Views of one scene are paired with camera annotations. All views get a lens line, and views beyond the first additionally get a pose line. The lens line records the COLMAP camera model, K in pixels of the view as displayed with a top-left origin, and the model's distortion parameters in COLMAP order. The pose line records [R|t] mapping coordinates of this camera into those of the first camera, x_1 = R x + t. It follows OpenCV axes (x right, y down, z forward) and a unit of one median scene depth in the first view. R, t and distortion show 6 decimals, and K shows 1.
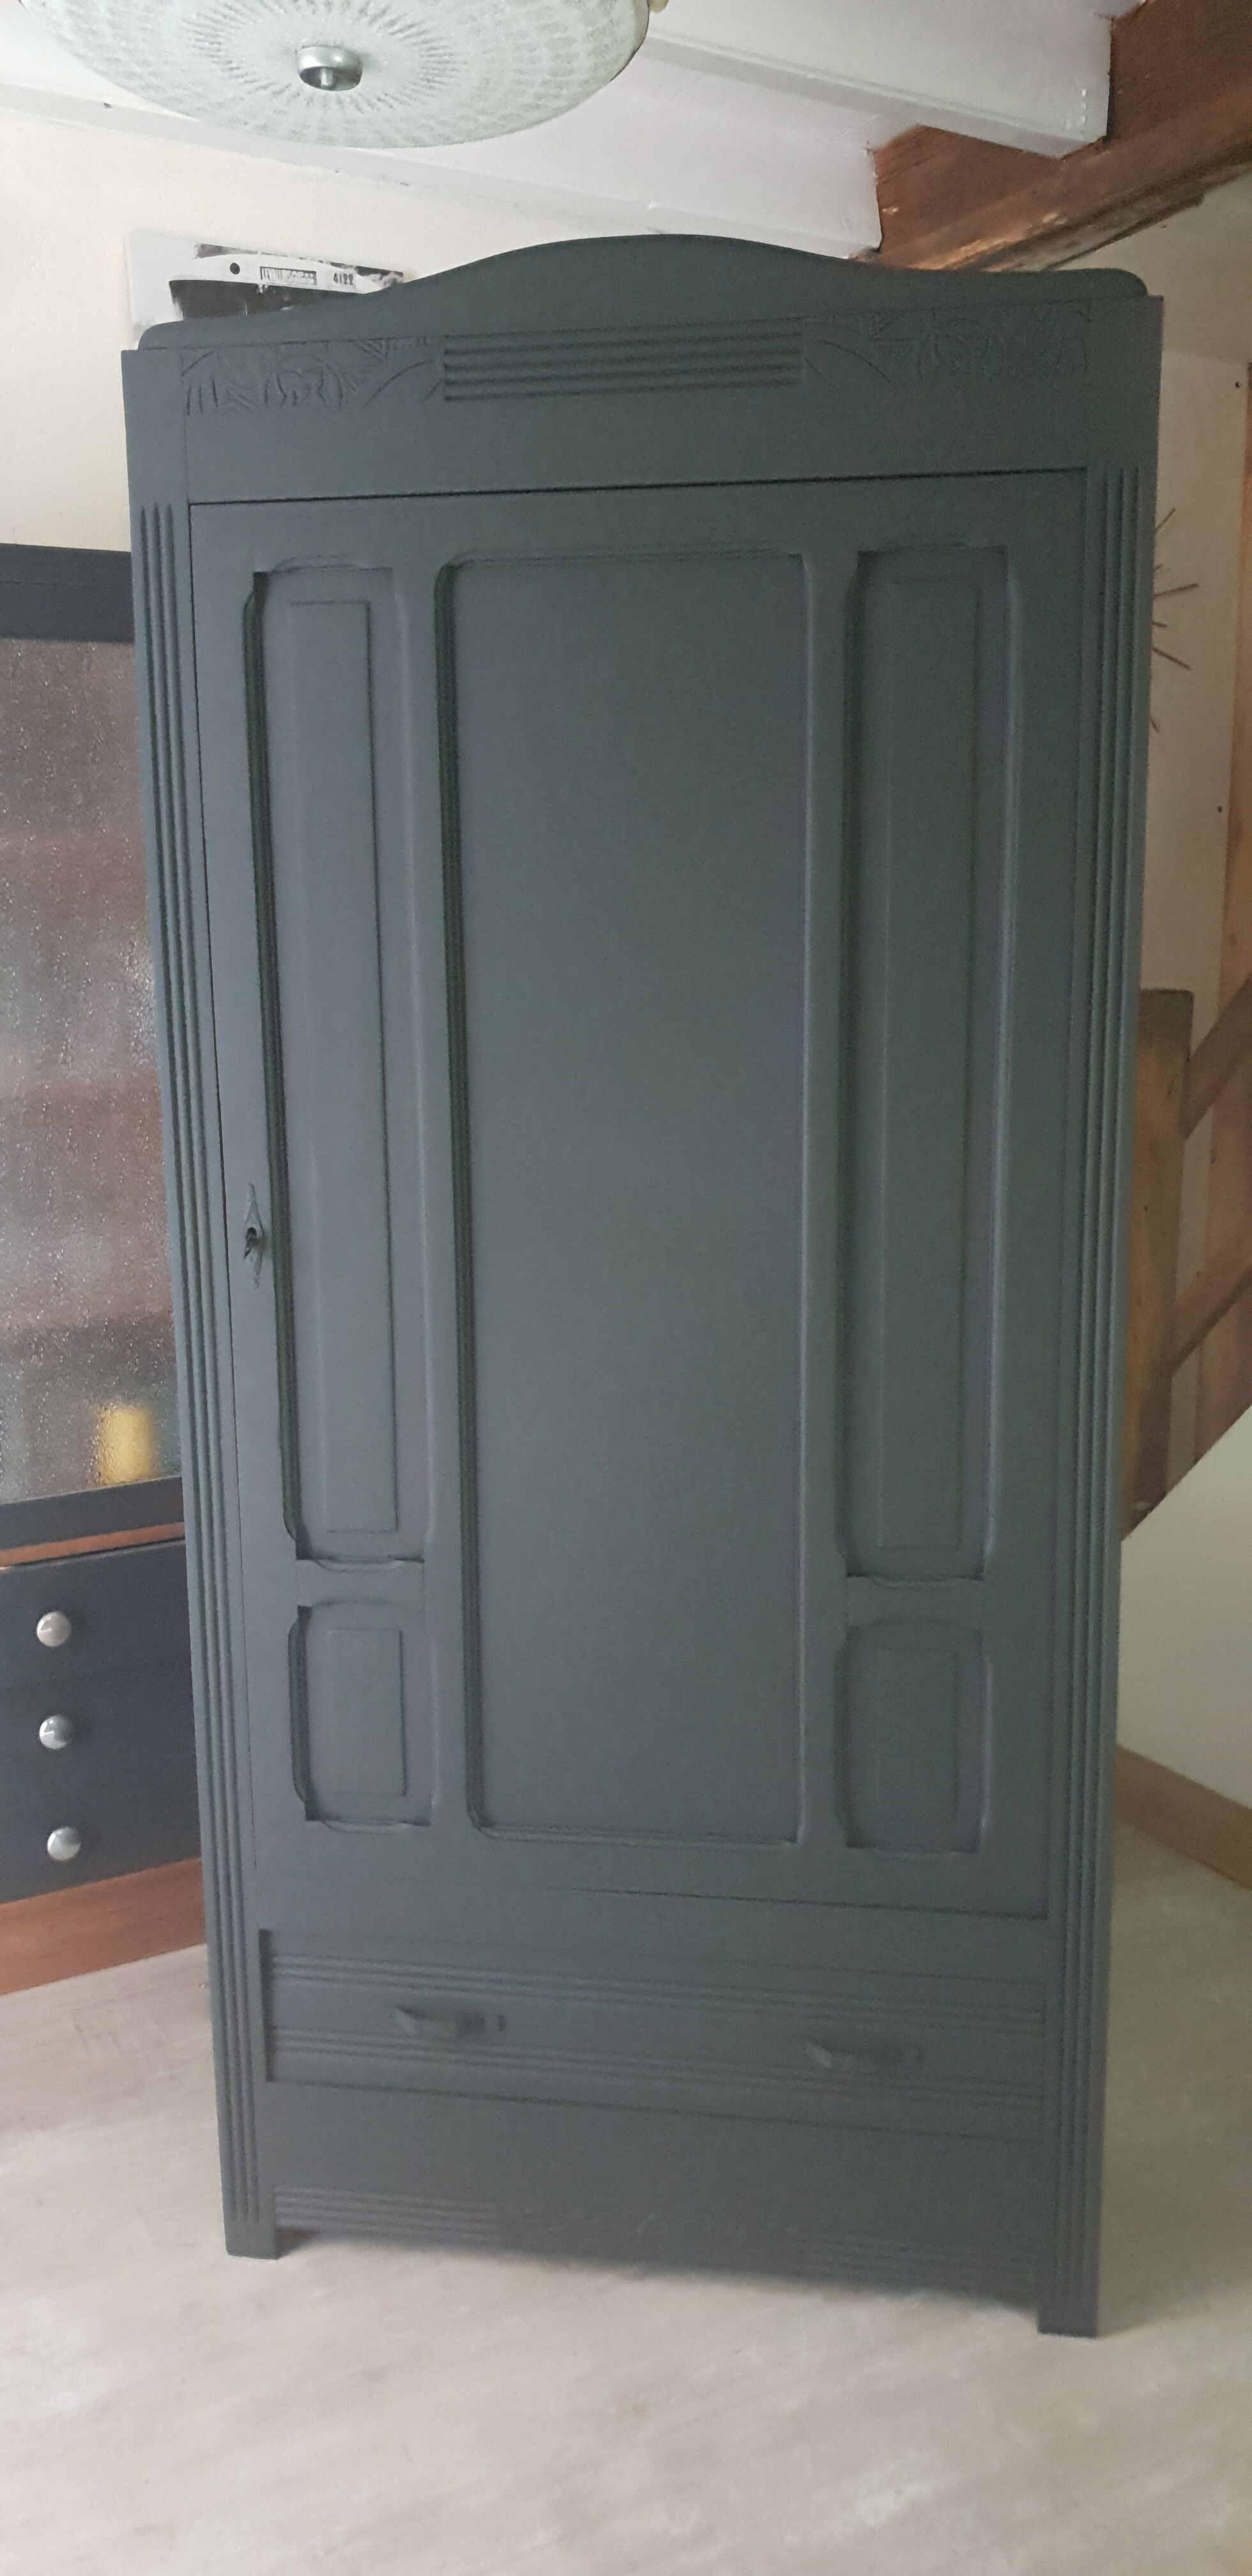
lens RADIAL K [[2037.5, 0, 632.2], [0, 2037.5, 1312.5], [0, 0, 1]] dist [0.015085, 0.013890]
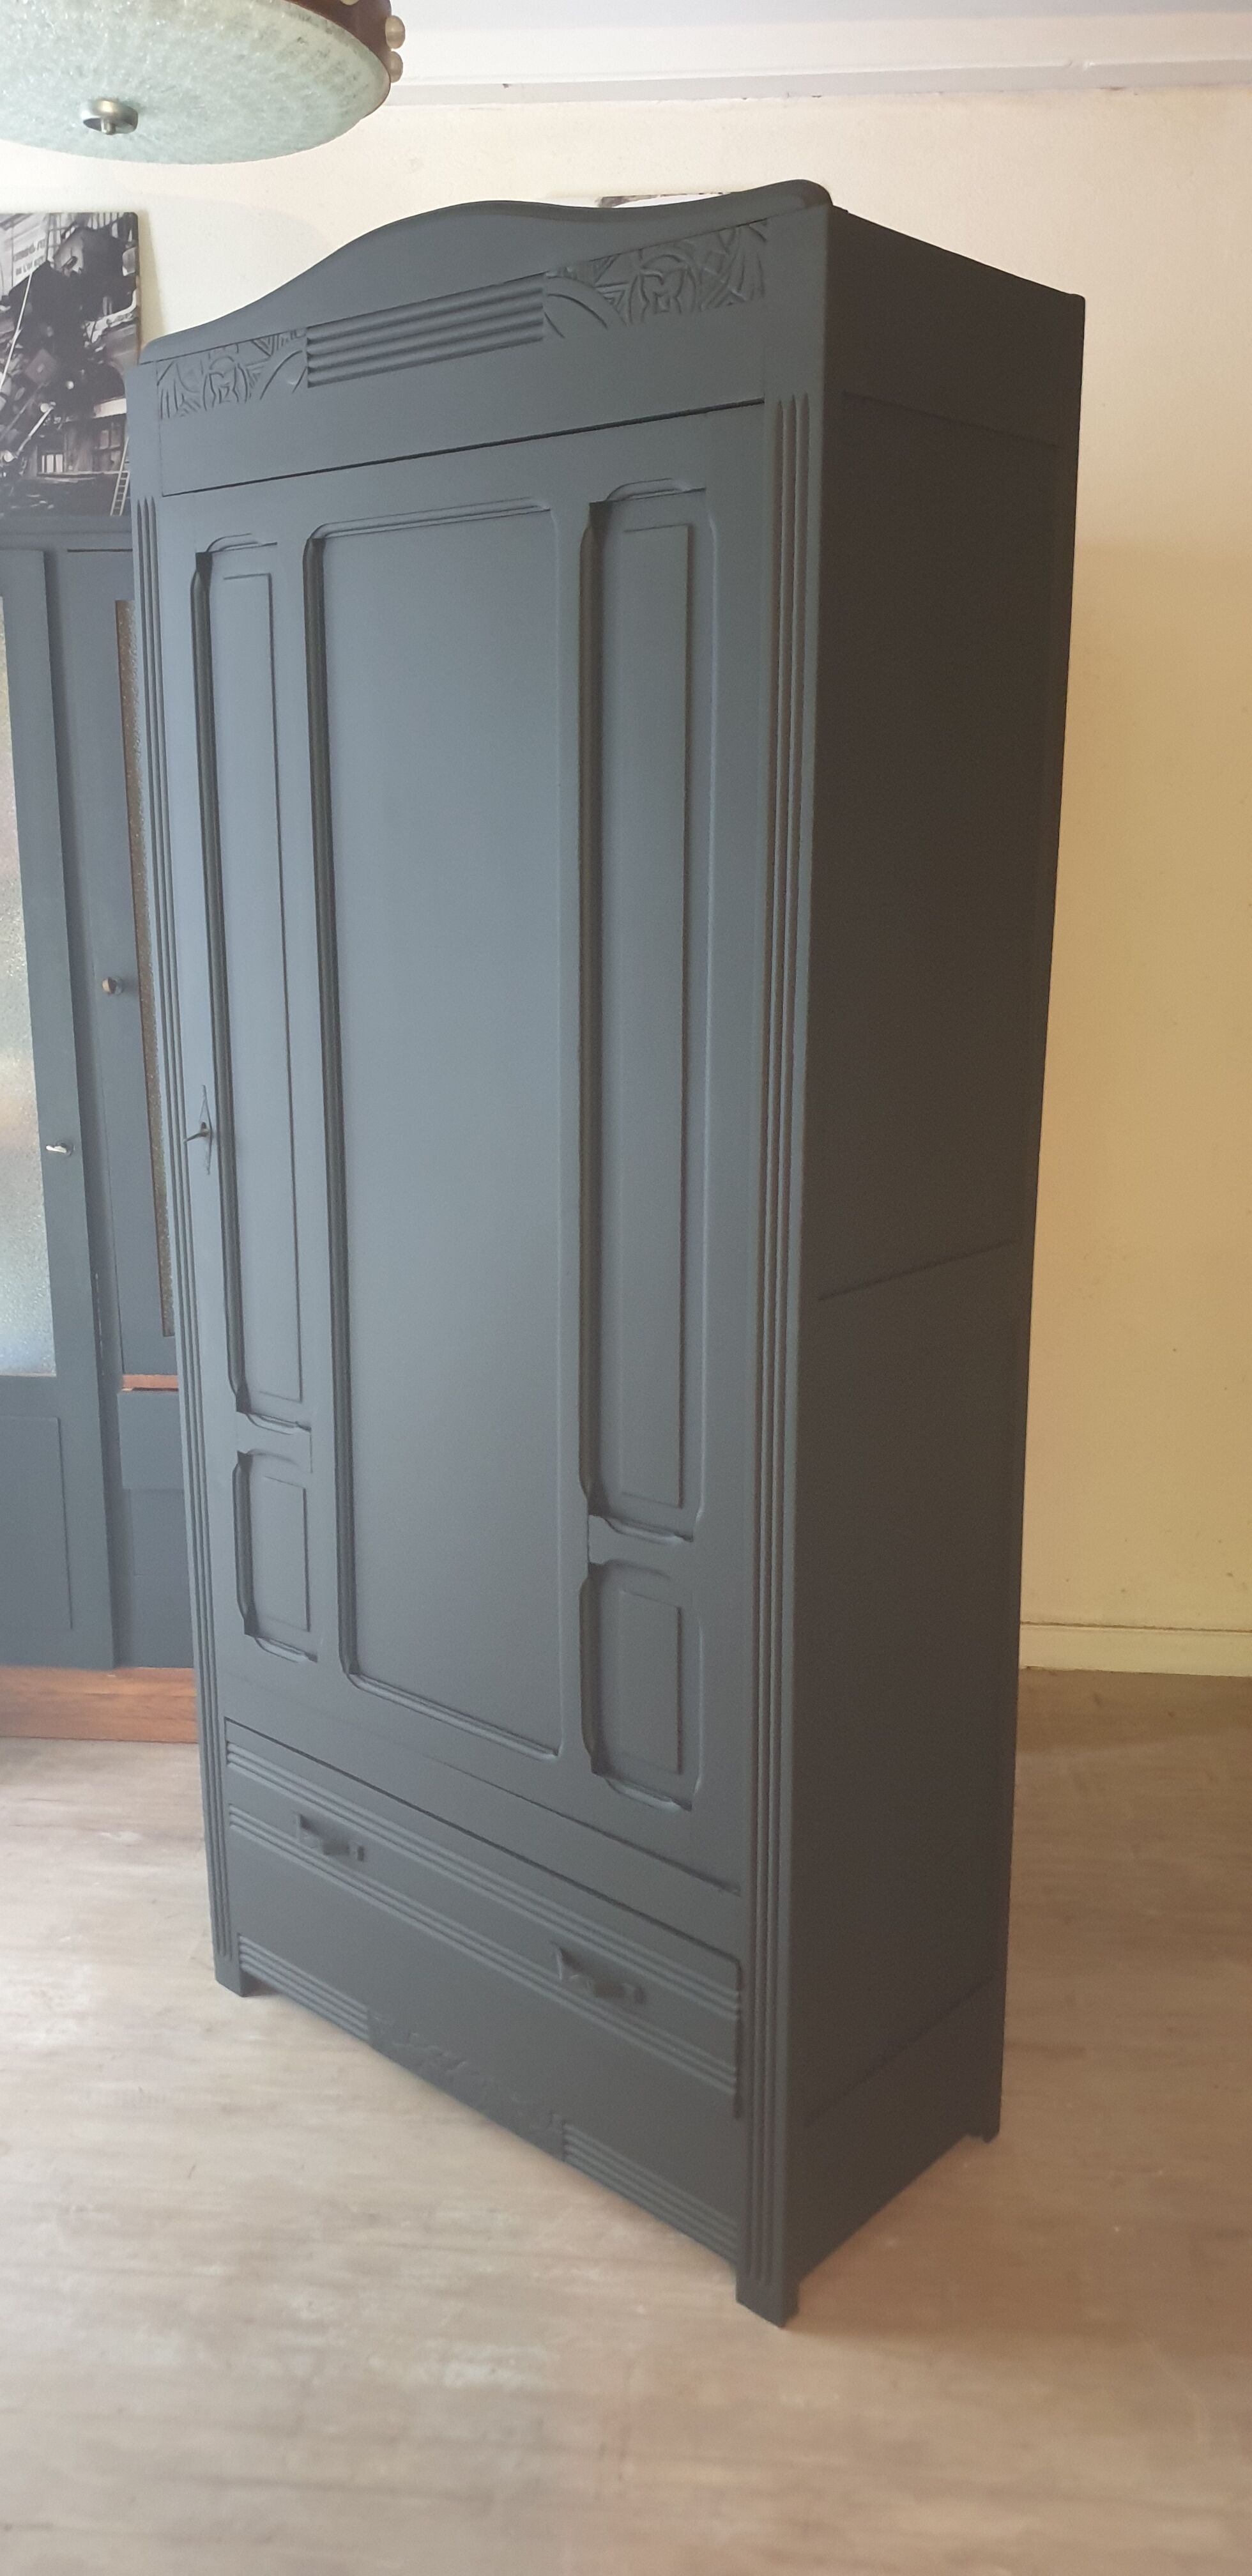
lens RADIAL K [[2037.5, 0, 625.3], [0, 2037.5, 1304.8], [0, 0, 1]] dist [0.015085, 0.013890]
pose [[0.837192, 0.140623, -0.528521, 0.642324], [-0.114669, 0.990032, 0.081777, -0.059930], [0.534753, -0.007858, 0.844972, 0.142442]]
